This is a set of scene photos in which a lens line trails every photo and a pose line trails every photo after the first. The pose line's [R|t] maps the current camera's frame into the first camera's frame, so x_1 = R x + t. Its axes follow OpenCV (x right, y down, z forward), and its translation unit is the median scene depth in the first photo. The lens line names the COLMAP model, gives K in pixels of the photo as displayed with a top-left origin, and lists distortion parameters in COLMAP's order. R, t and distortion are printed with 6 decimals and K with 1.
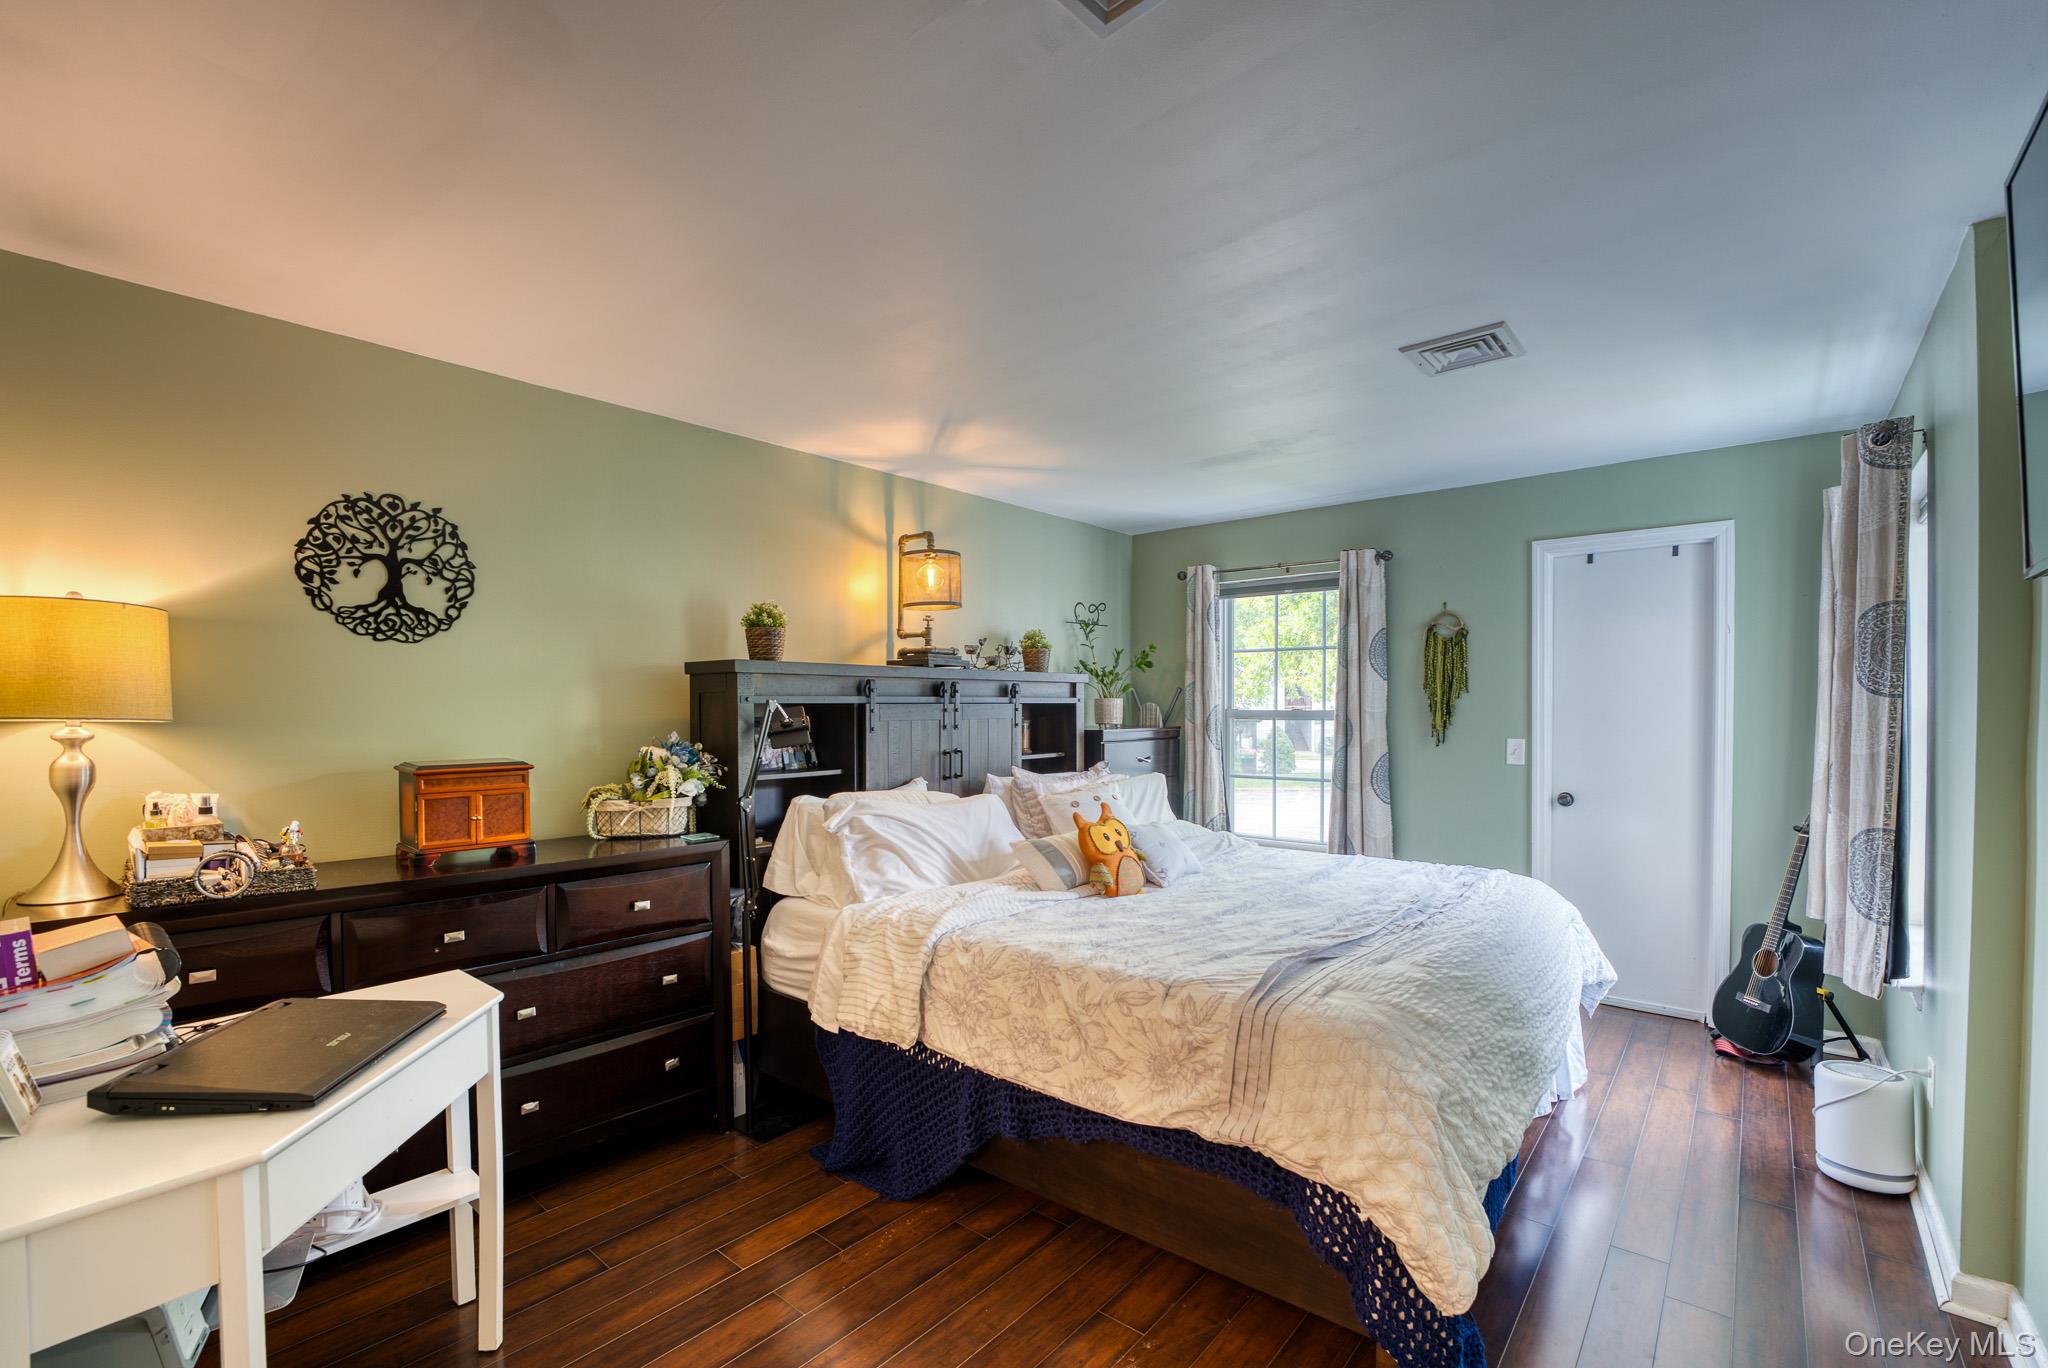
lens RADIAL K [[922.5, 0, 1024.0], [0, 922.5, 684.0], [0, 0, 1]] dist [-0.000490, -0.000094]
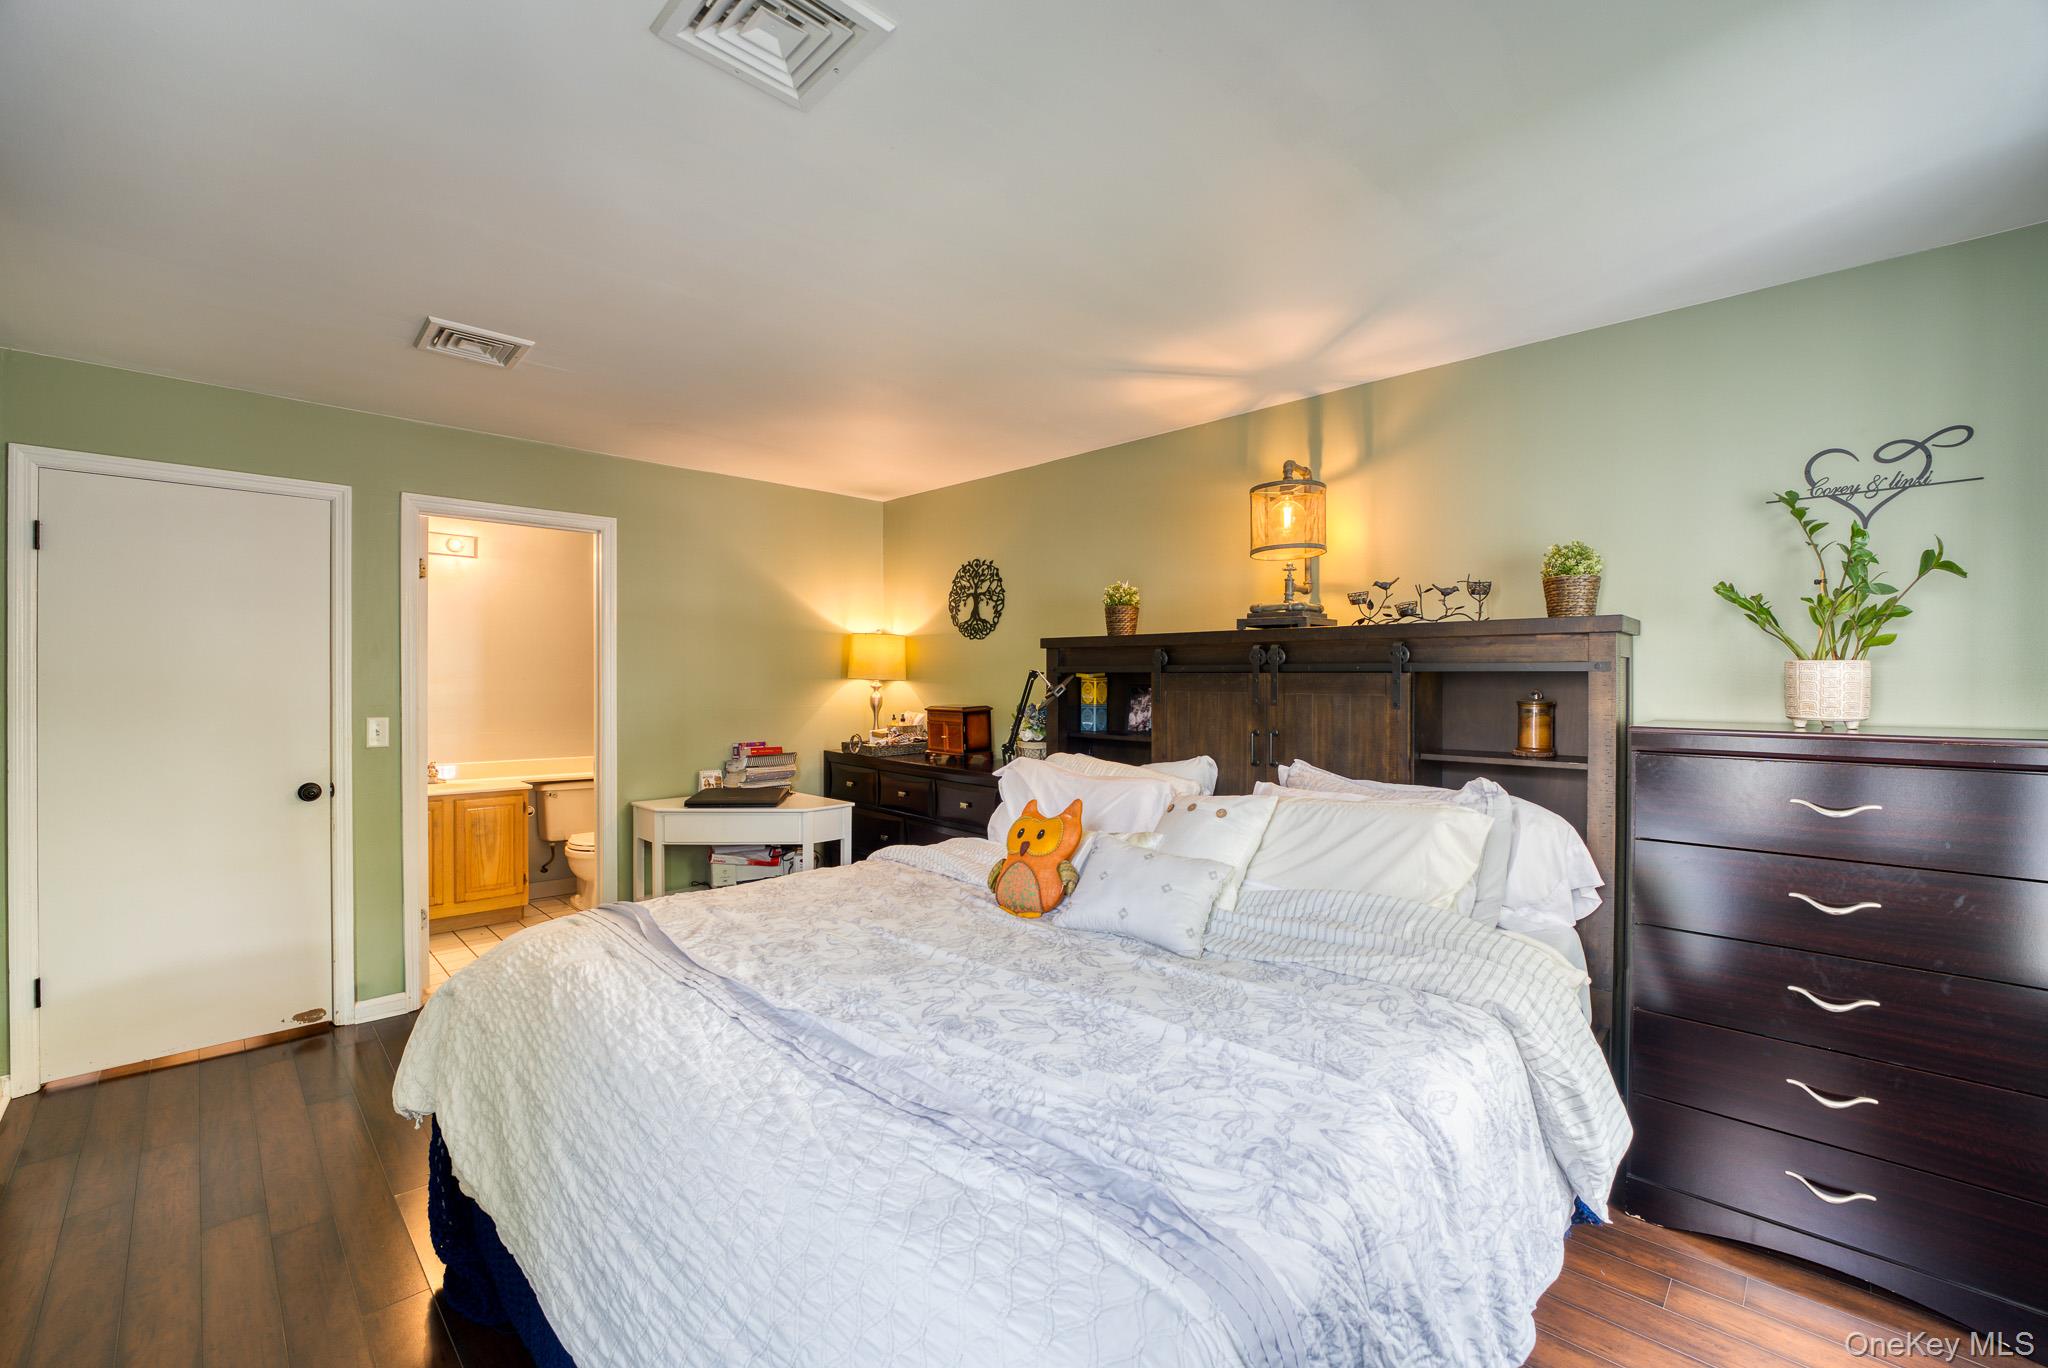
lens RADIAL K [[850.0, 0, 1024.0], [0, 850.0, 684.0], [0, 0, 1]] dist [-0.017374, 0.000085]
pose [[-0.079532, 0.013387, -0.996742, 0.998244], [0.025851, 0.999601, 0.011363, 0.026472], [0.996497, -0.024863, -0.079847, 1.224585]]
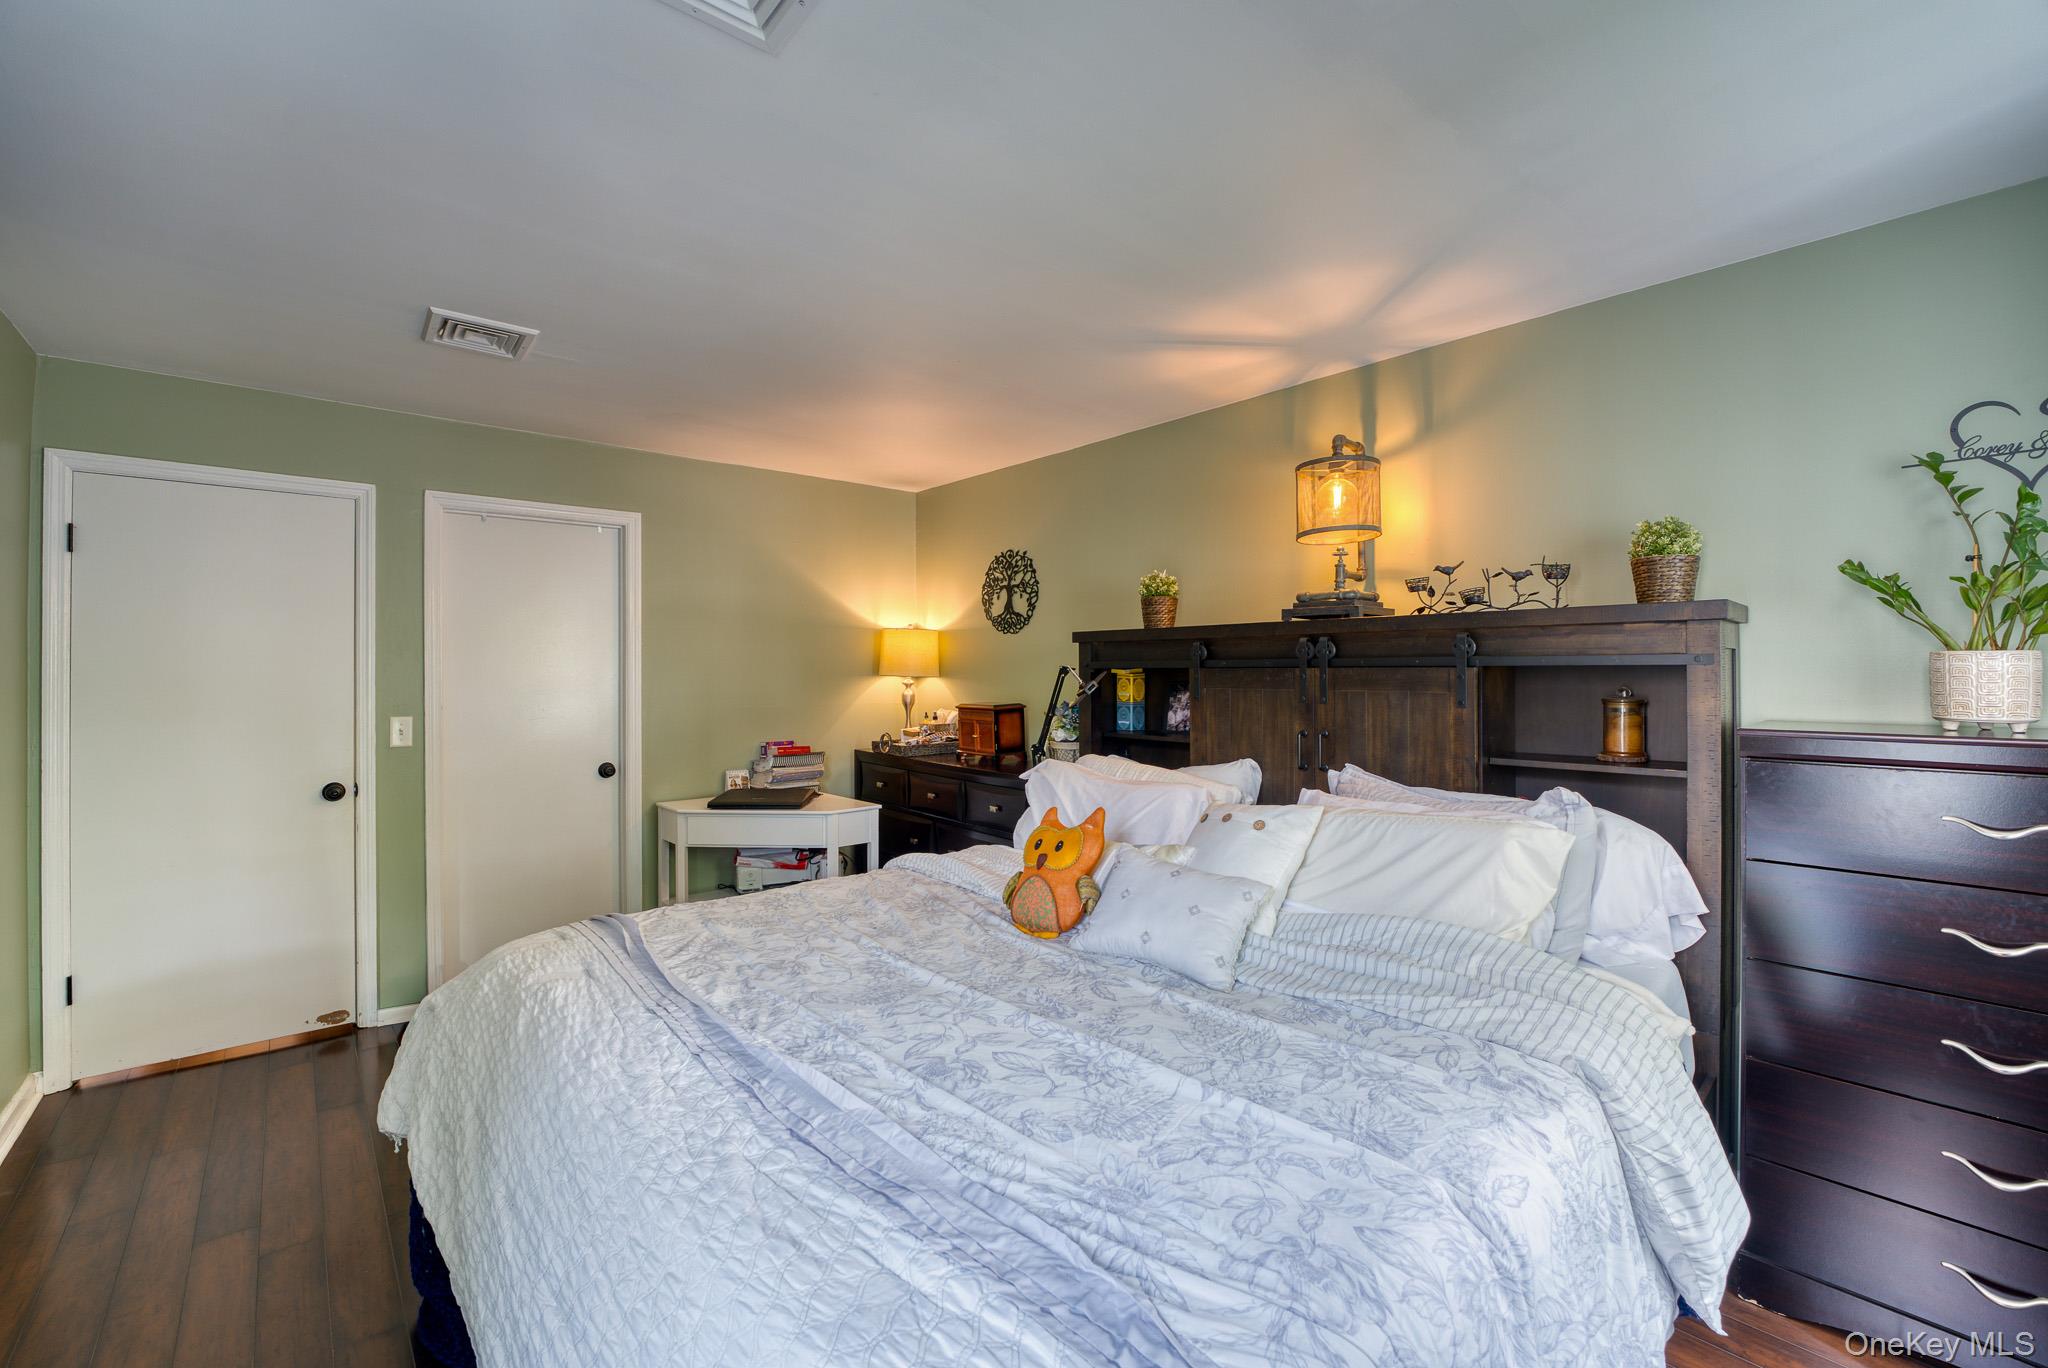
lens RADIAL K [[859.6, 0, 1016.9], [0, 859.6, 671.0], [0, 0, 1]] dist [-0.022096, 0.002848]
pose [[-0.153373, 0.004660, -0.988157, 0.929450], [0.030357, 0.999539, 0.000002, 0.025577], [0.987702, -0.029997, -0.153444, 1.258355]]
